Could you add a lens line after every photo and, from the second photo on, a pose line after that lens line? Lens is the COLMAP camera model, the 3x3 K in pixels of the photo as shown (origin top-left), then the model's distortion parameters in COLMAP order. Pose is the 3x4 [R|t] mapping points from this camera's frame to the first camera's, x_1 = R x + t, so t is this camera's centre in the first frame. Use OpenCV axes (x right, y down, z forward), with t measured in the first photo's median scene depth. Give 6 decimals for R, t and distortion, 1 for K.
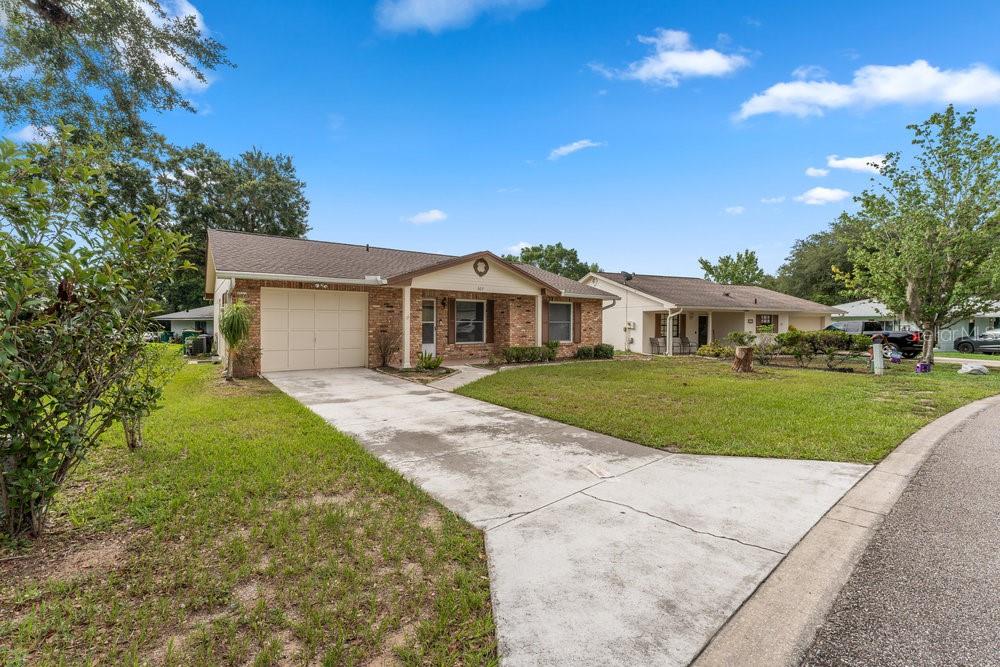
lens RADIAL K [[424.6, 0, 497.7], [0, 424.6, 335.9], [0, 0, 1]] dist [-0.003899, -0.000190]
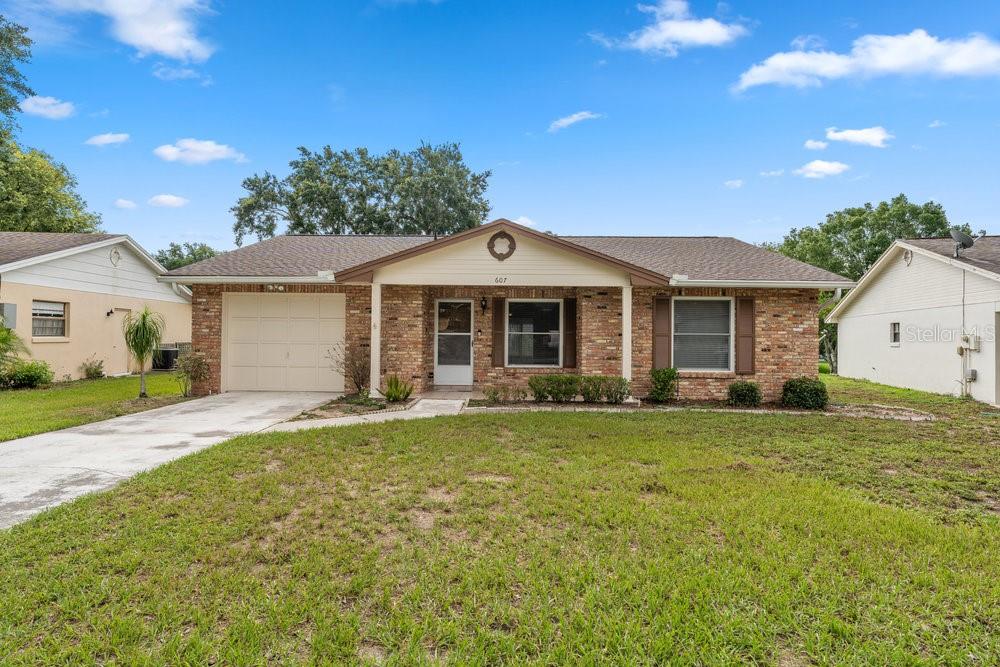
lens RADIAL K [[541.2, 0, 497.9], [0, 541.2, 335.0], [0, 0, 1]] dist [-0.001656, 0.000613]
pose [[0.798065, -0.001685, -0.602569, 0.380238], [-0.022460, 0.999218, -0.032541, -0.003327], [0.602153, 0.039504, 0.797403, 0.313880]]
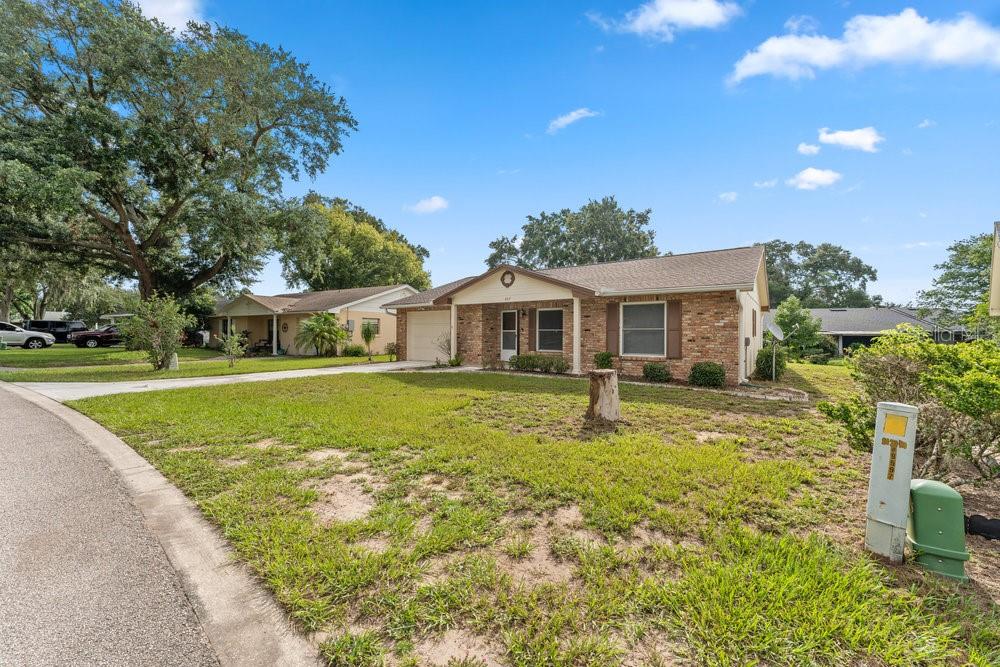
lens RADIAL K [[399.2, 0, 497.2], [0, 399.2, 335.3], [0, 0, 1]] dist [0.001256, 0.000003]
pose [[0.301902, -0.003732, -0.953332, 0.789453], [-0.030776, 0.999433, -0.013658, -0.004193], [0.952842, 0.033464, 0.301616, 0.584831]]
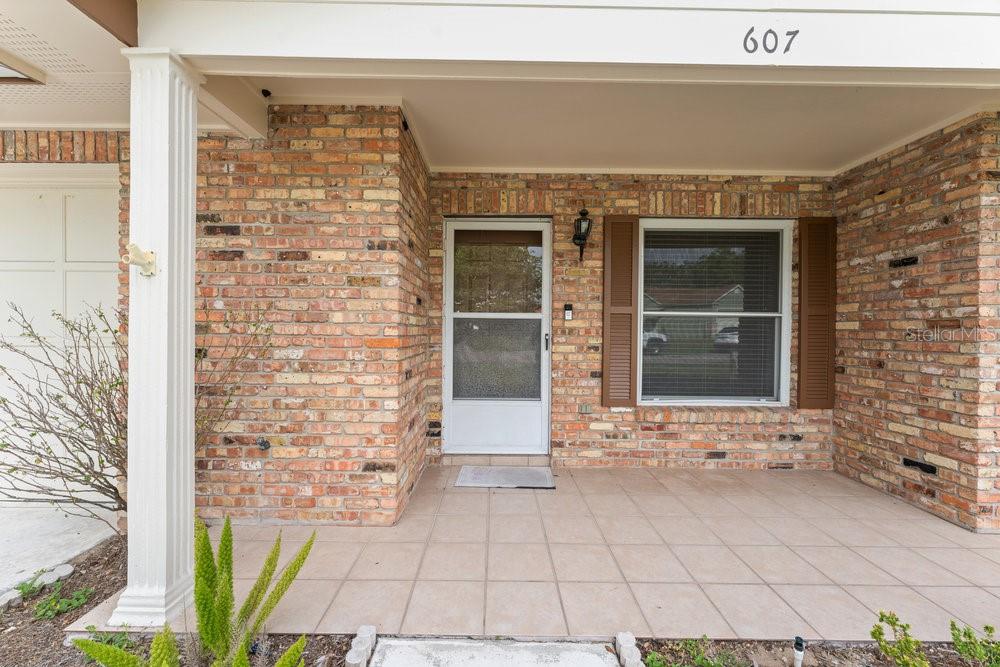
lens RADIAL K [[399.2, 0, 497.0], [0, 399.2, 333.3], [0, 0, 1]] dist [0.001256, 0.000003]
pose [[0.810392, 0.007503, -0.585840, -0.031216], [-0.020855, 0.999654, -0.016046, -0.016504], [0.585517, 0.025221, 0.810268, 0.742583]]
